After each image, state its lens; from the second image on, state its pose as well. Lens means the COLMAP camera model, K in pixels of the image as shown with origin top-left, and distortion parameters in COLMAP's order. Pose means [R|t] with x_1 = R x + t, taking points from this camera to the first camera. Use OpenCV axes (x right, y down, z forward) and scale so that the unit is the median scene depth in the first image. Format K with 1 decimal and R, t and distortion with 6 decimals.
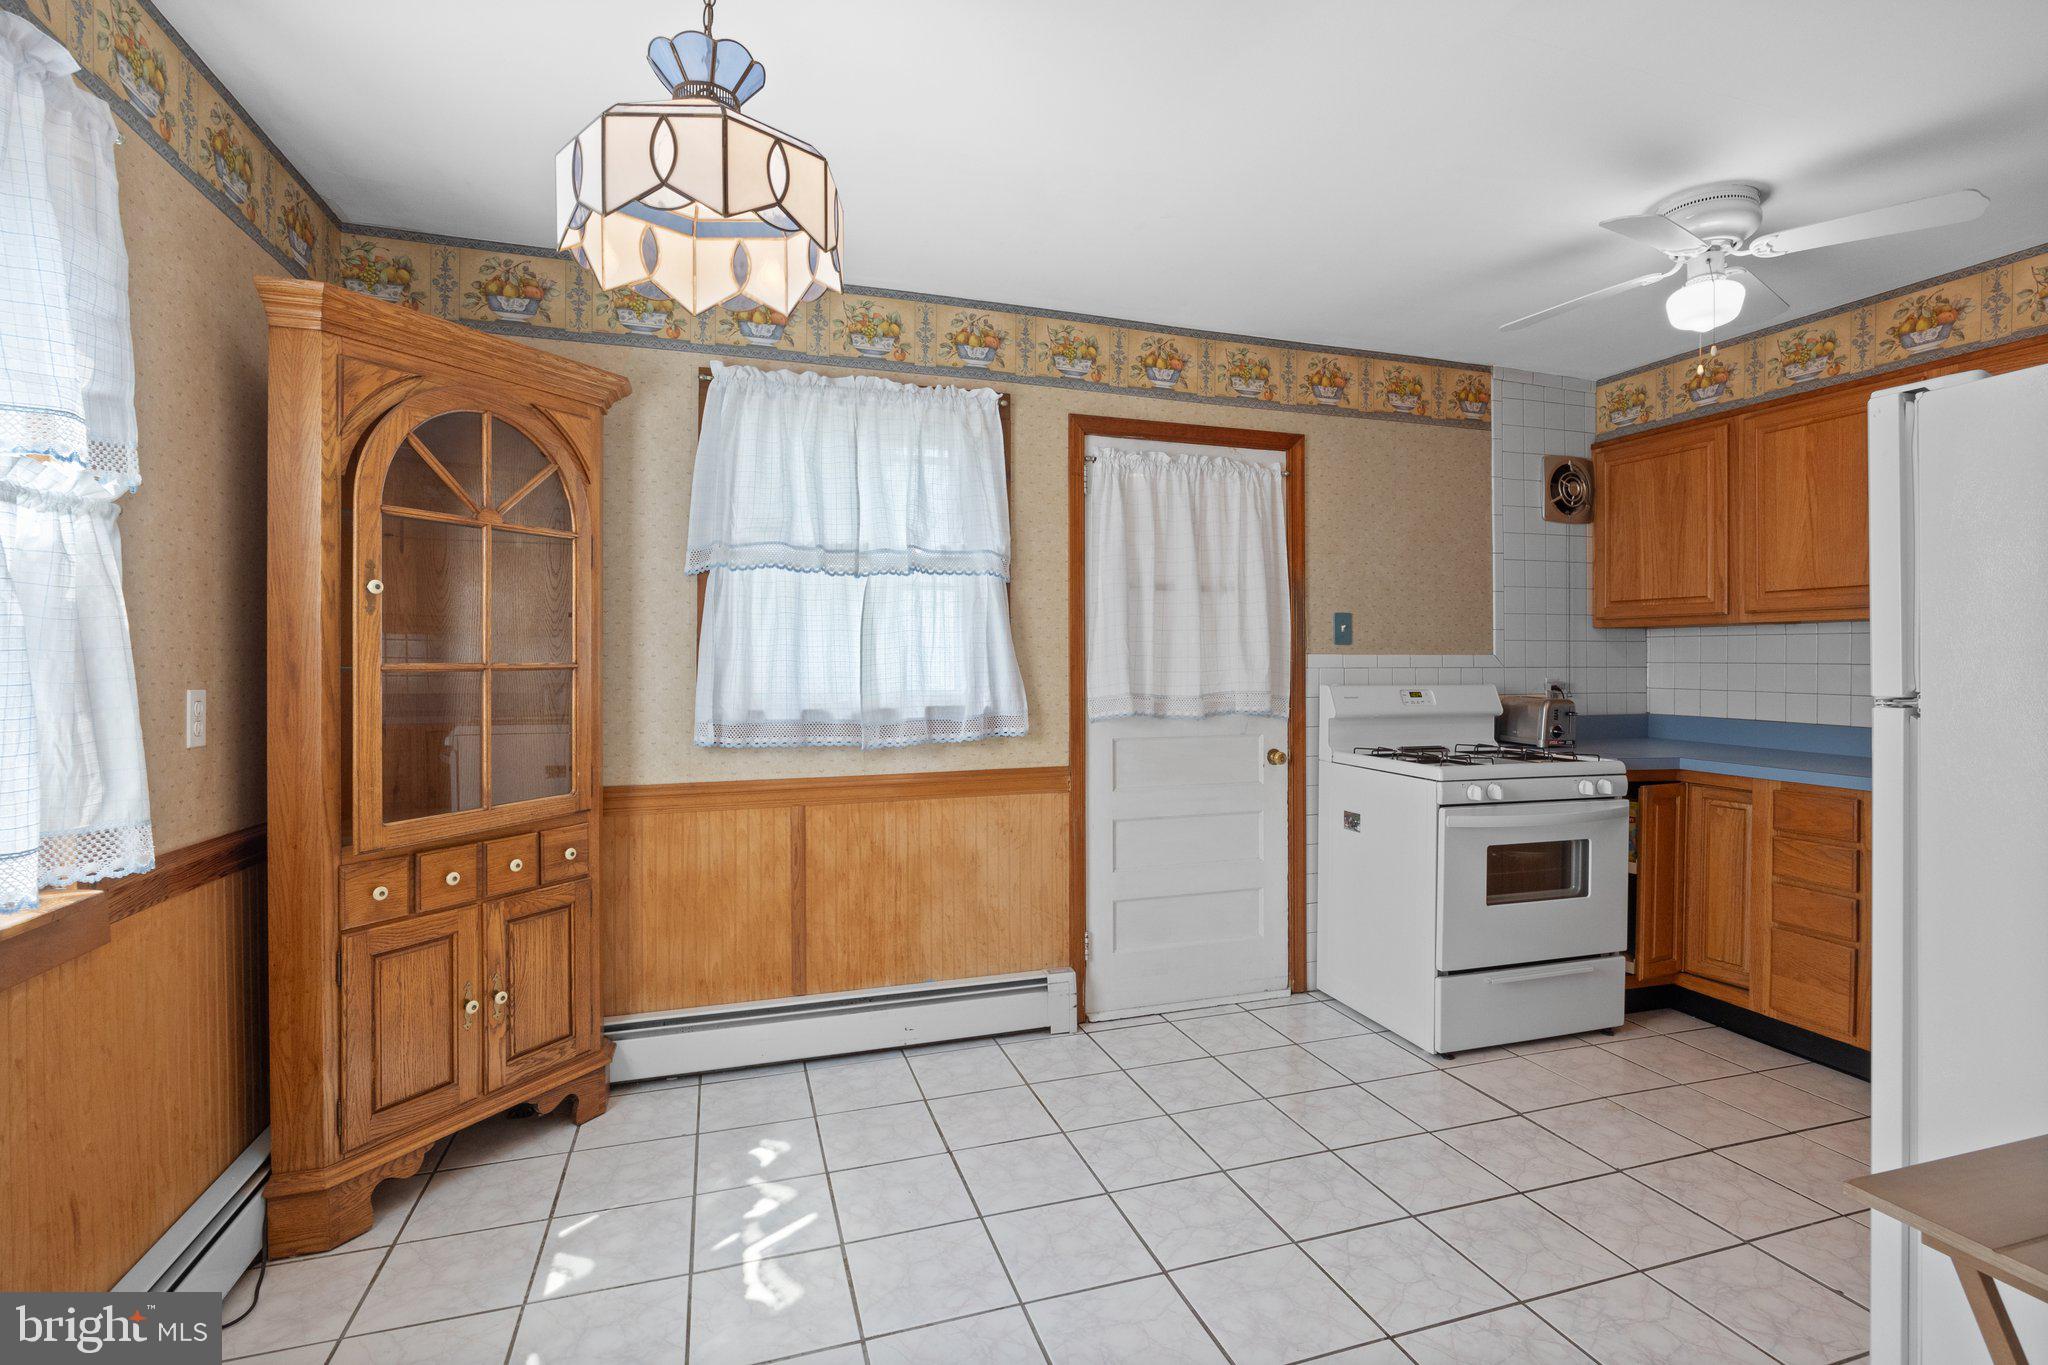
lens RADIAL K [[959.8, 0, 1034.1], [0, 959.8, 660.1], [0, 0, 1]] dist [-0.005881, 0.000778]
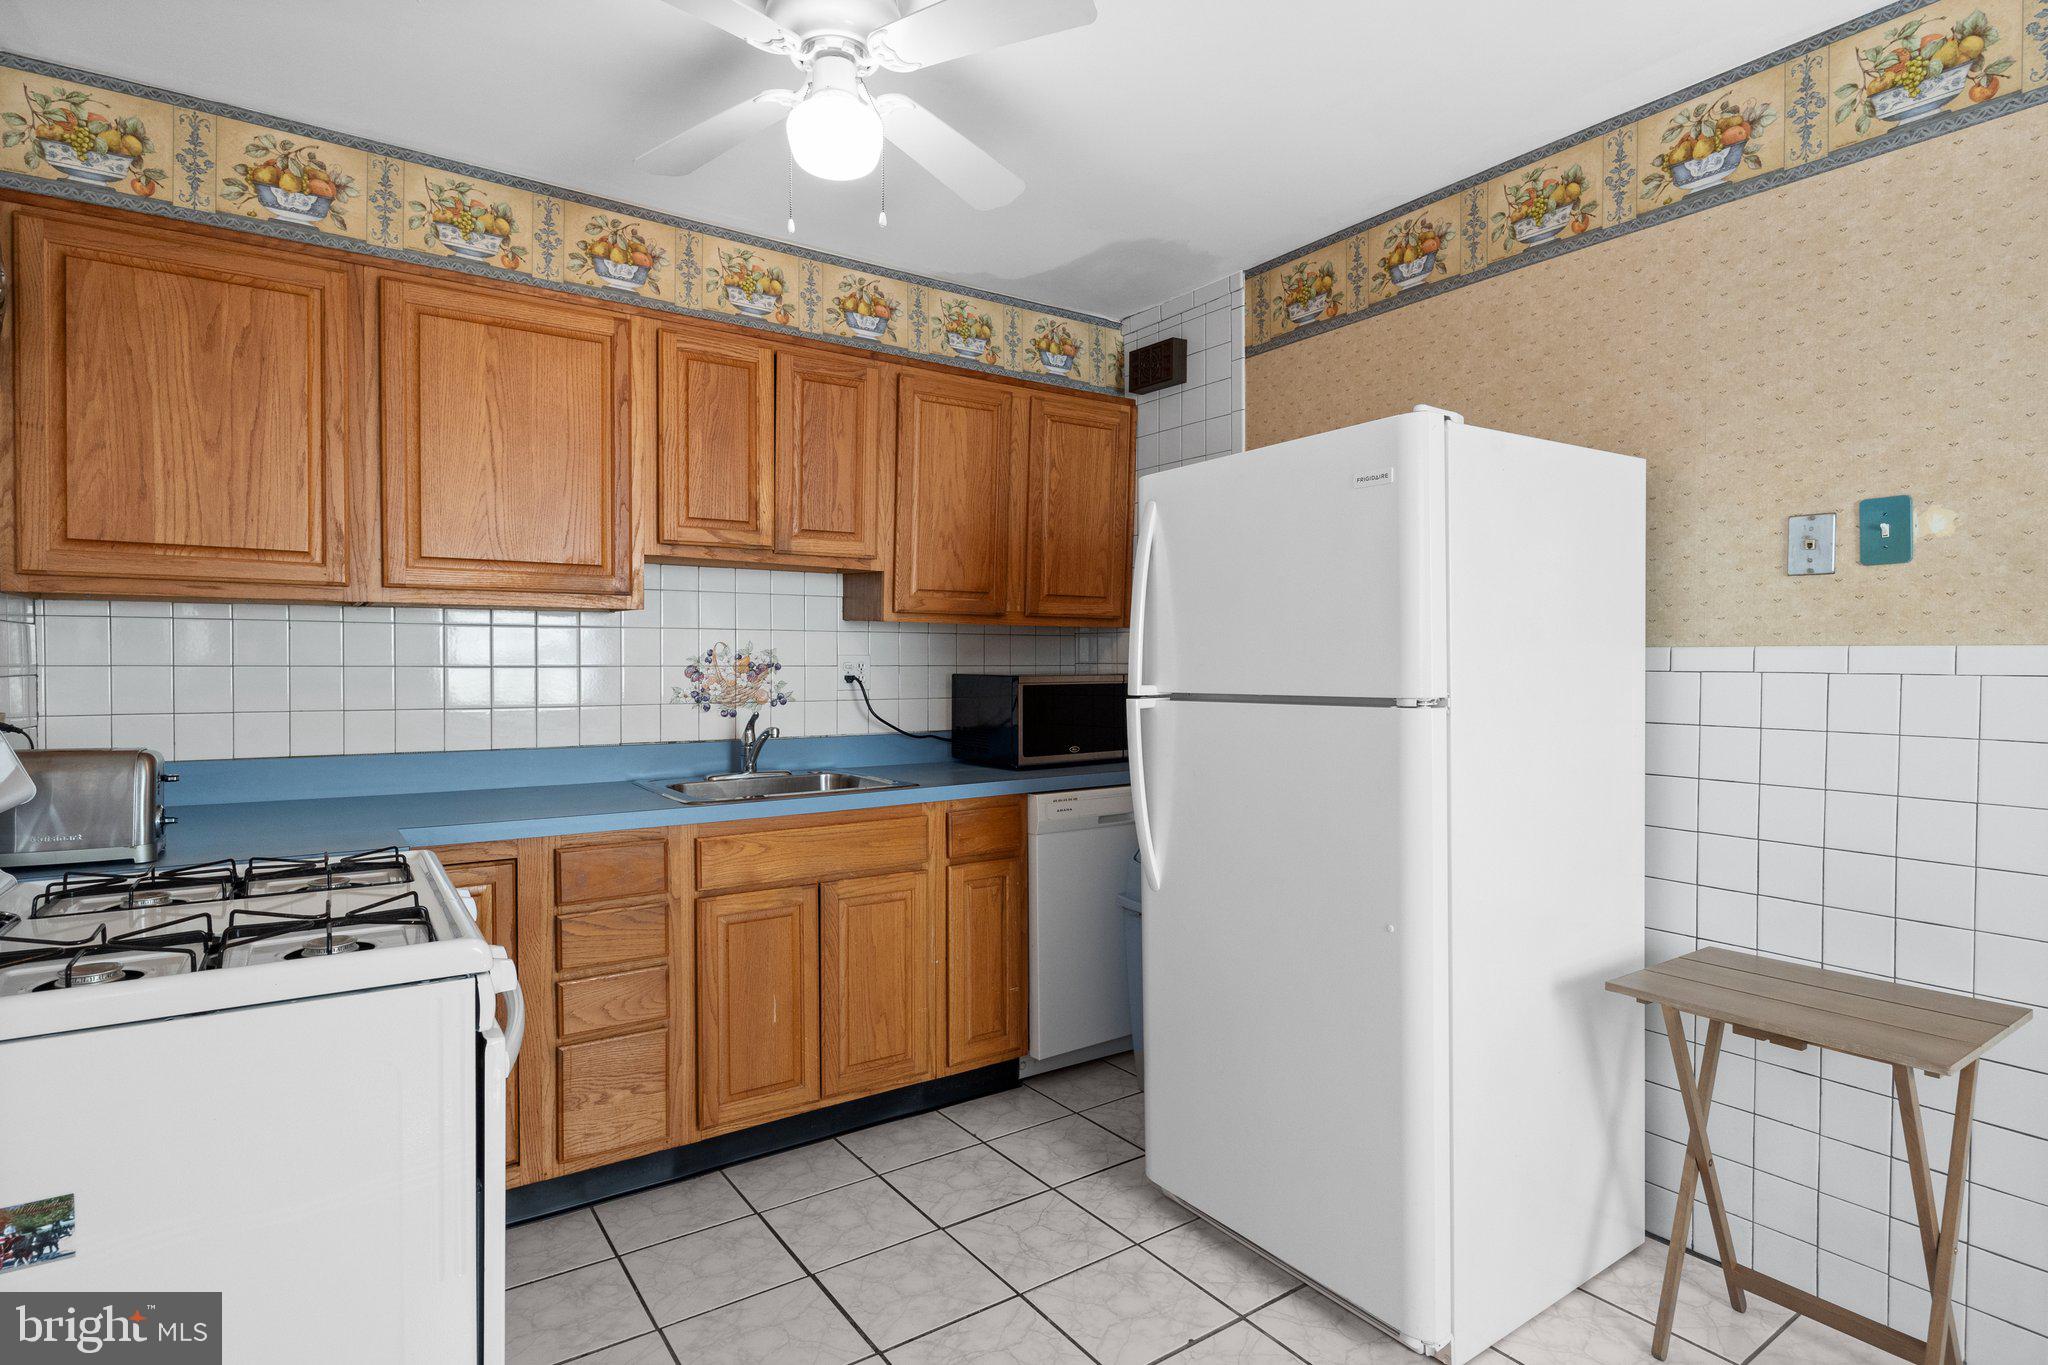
lens RADIAL K [[1054.1, 0, 1030.8], [0, 1054.1, 681.4], [0, 0, 1]] dist [-0.004816, 0.002180]
pose [[-0.282626, -0.020620, 0.959009, -0.042731], [-0.000925, 0.999774, 0.021224, -0.001816], [-0.959230, 0.005111, -0.282581, 0.751351]]
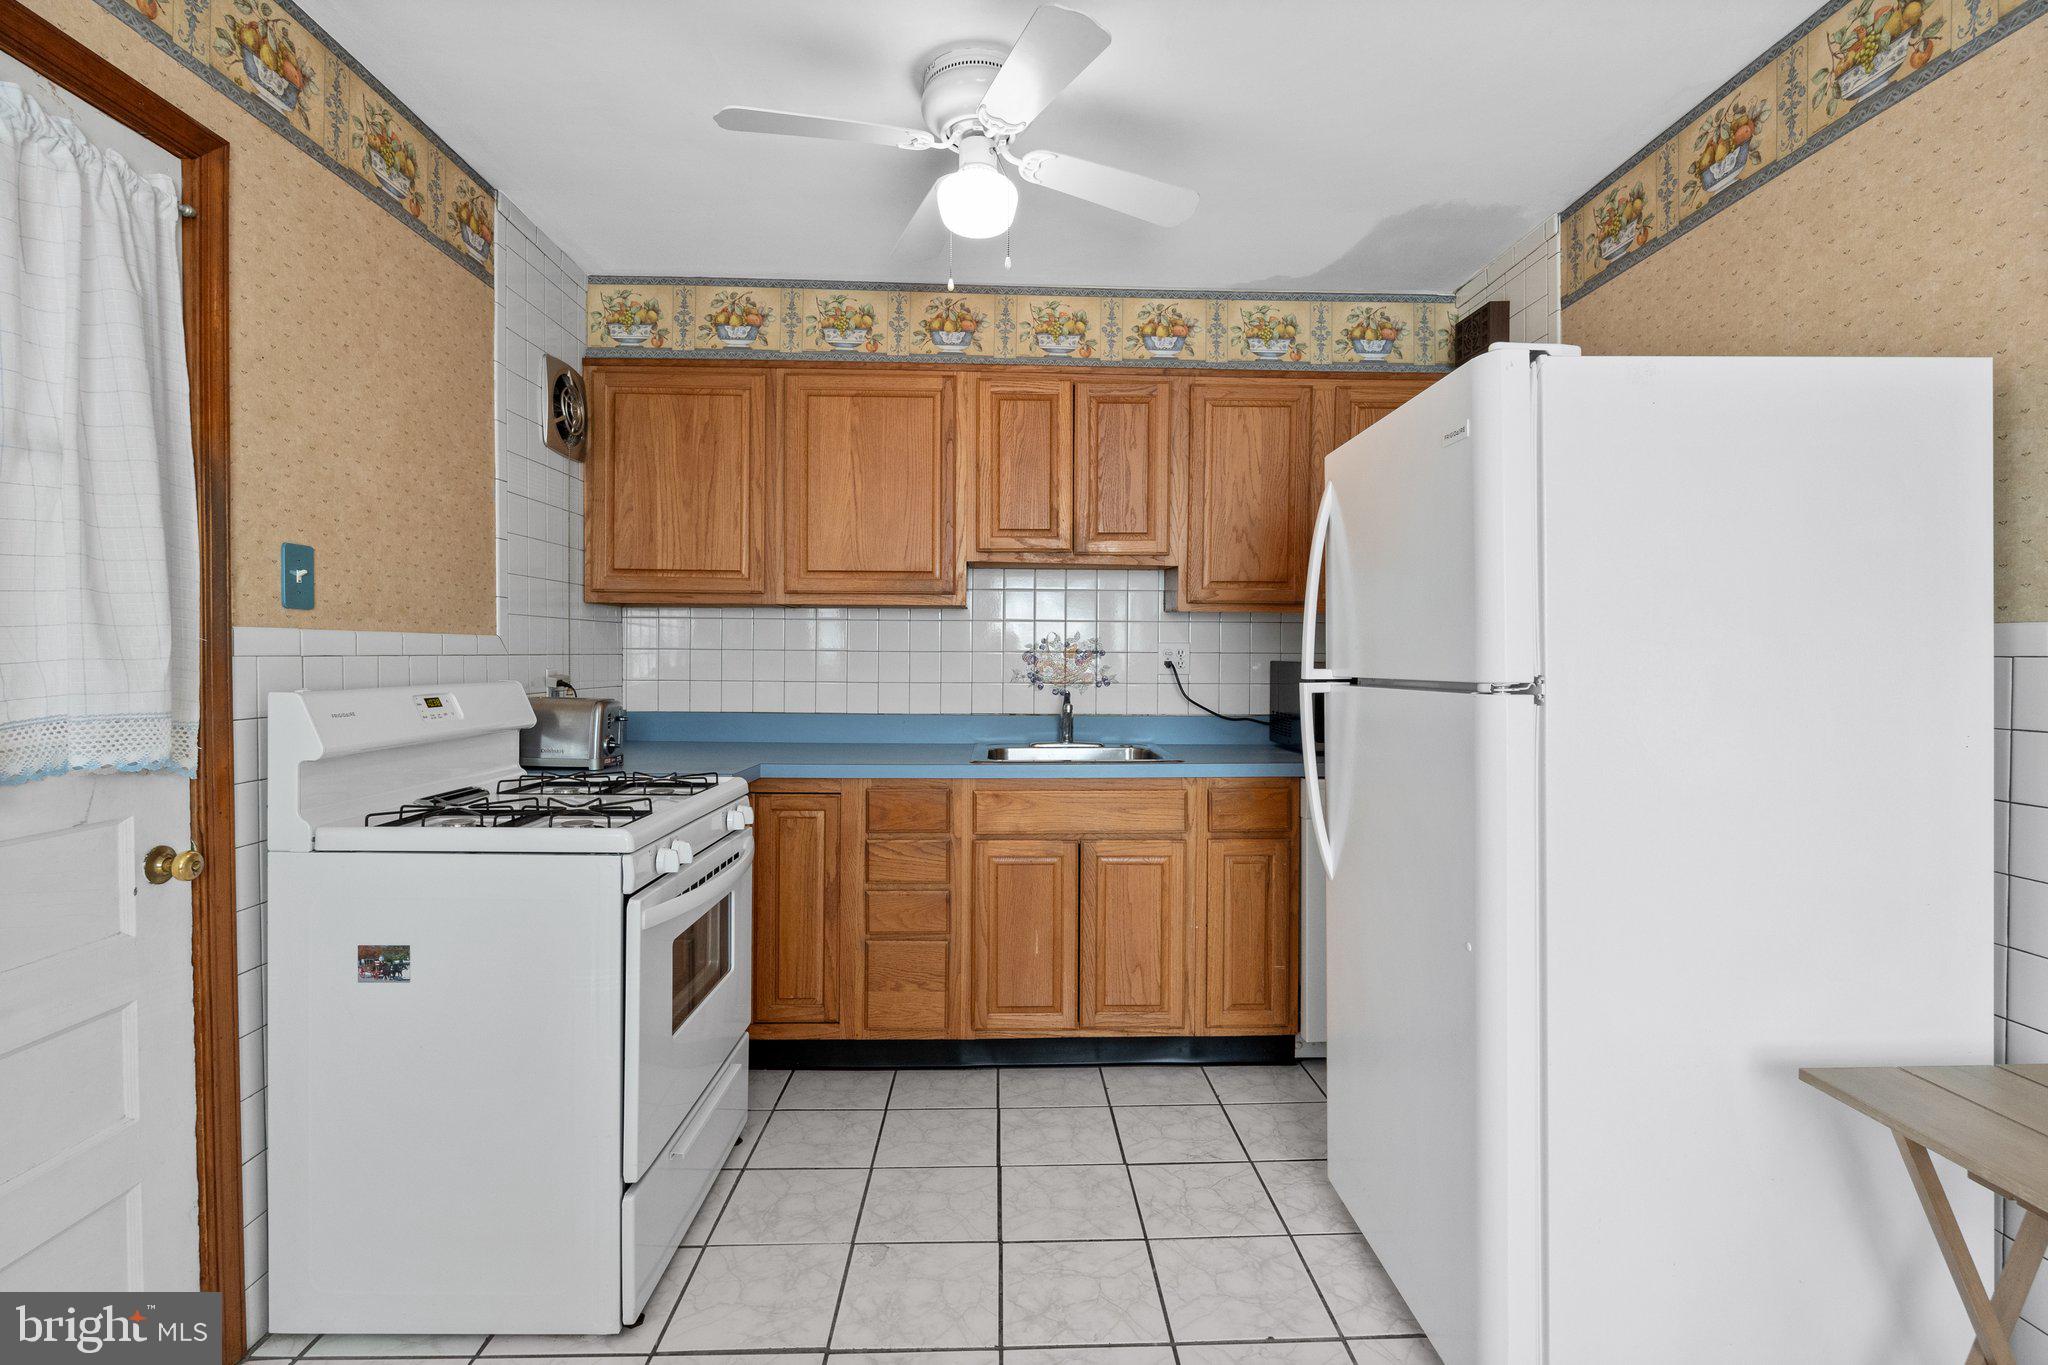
lens RADIAL K [[959.8, 0, 1026.6], [0, 959.8, 661.7], [0, 0, 1]] dist [-0.005881, 0.000778]
pose [[0.283201, -0.008238, 0.959025, -0.046768], [-0.004007, 0.999944, 0.009773, 0.004777], [-0.959052, -0.006611, 0.283152, 0.507310]]
